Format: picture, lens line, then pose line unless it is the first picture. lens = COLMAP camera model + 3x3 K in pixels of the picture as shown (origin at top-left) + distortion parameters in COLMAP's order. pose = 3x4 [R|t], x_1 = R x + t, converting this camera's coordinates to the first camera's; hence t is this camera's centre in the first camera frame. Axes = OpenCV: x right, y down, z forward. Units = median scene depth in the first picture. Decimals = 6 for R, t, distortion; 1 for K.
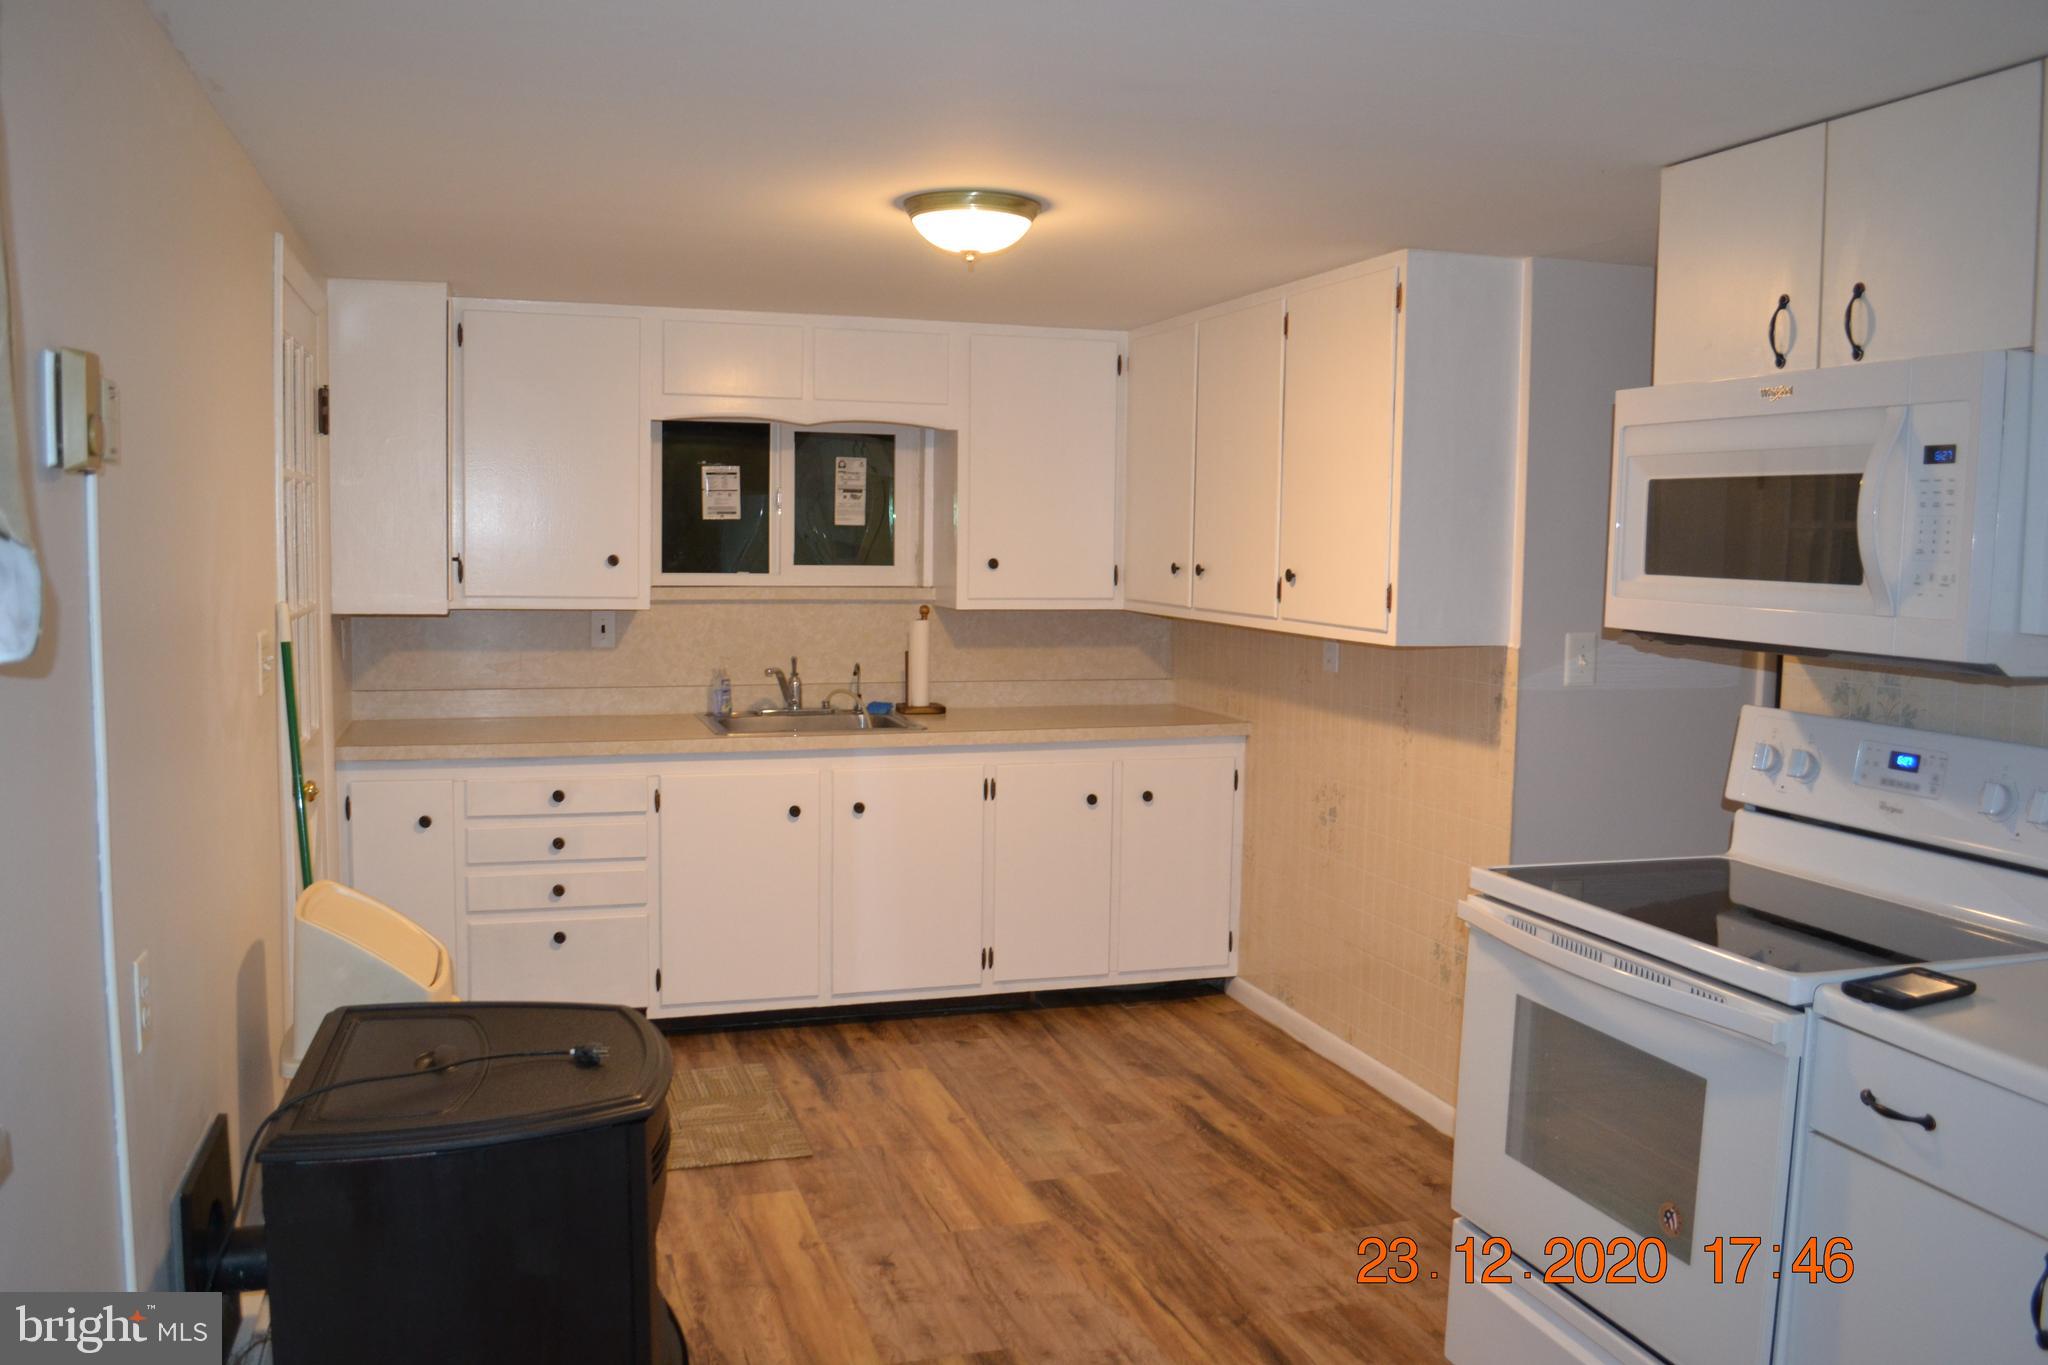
lens RADIAL K [[1629.5, 0, 1014.6], [0, 1629.5, 683.1], [0, 0, 1]] dist [-0.083036, 0.018081]
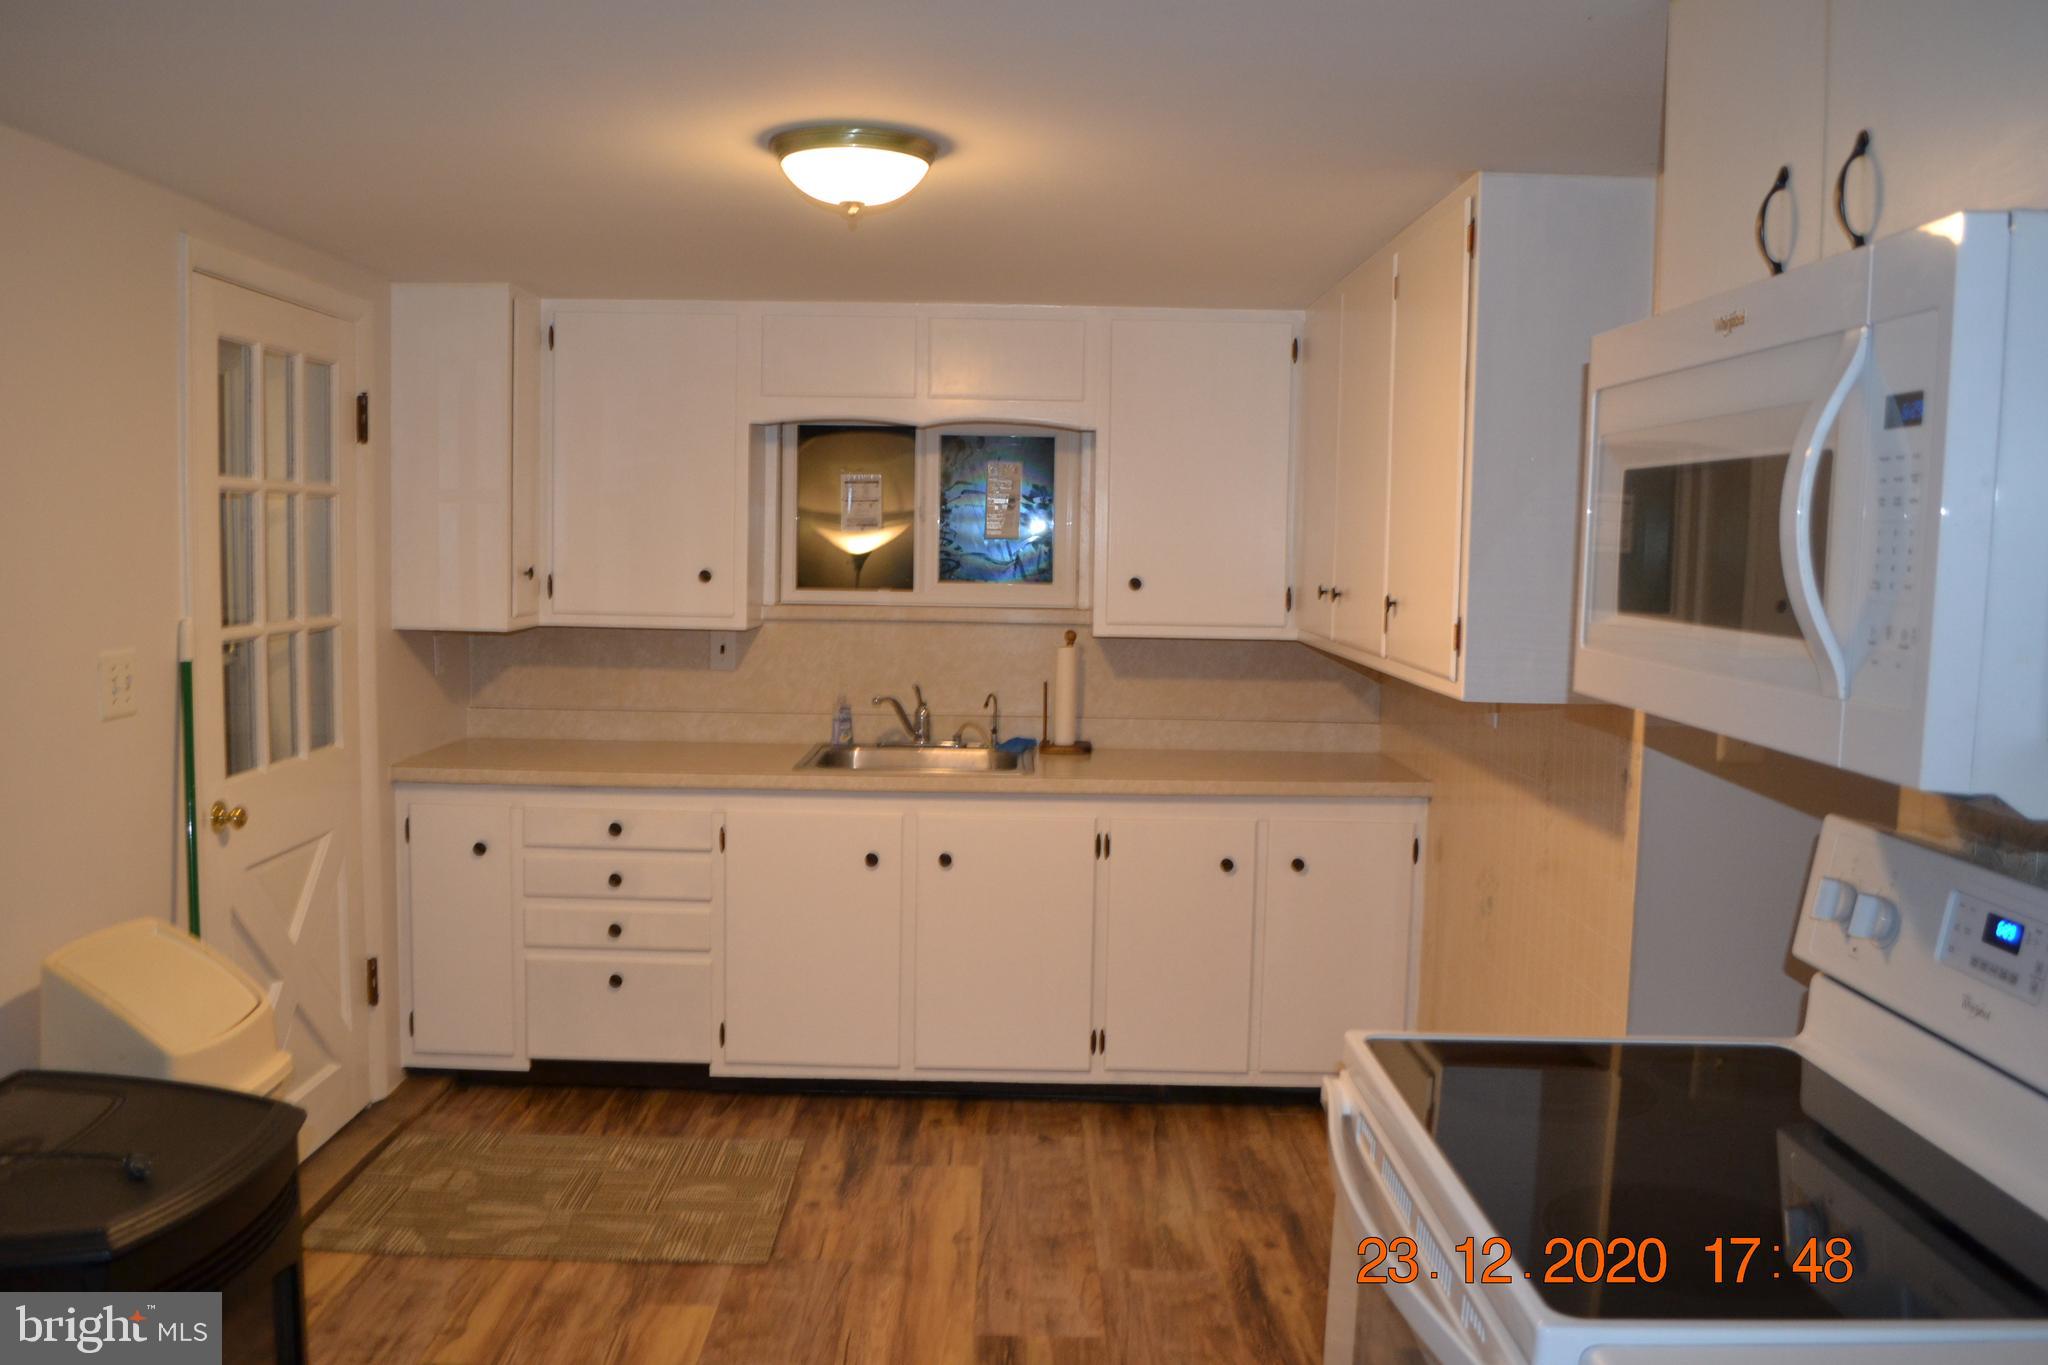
lens RADIAL K [[1629.5, 0, 1023.8], [0, 1629.5, 685.4], [0, 0, 1]] dist [-0.083036, 0.018081]
pose [[0.952064, 0.029443, -0.304478, 0.217252], [-0.031444, 0.999504, -0.001669, -0.017745], [0.304278, 0.011162, 0.952518, 0.178857]]
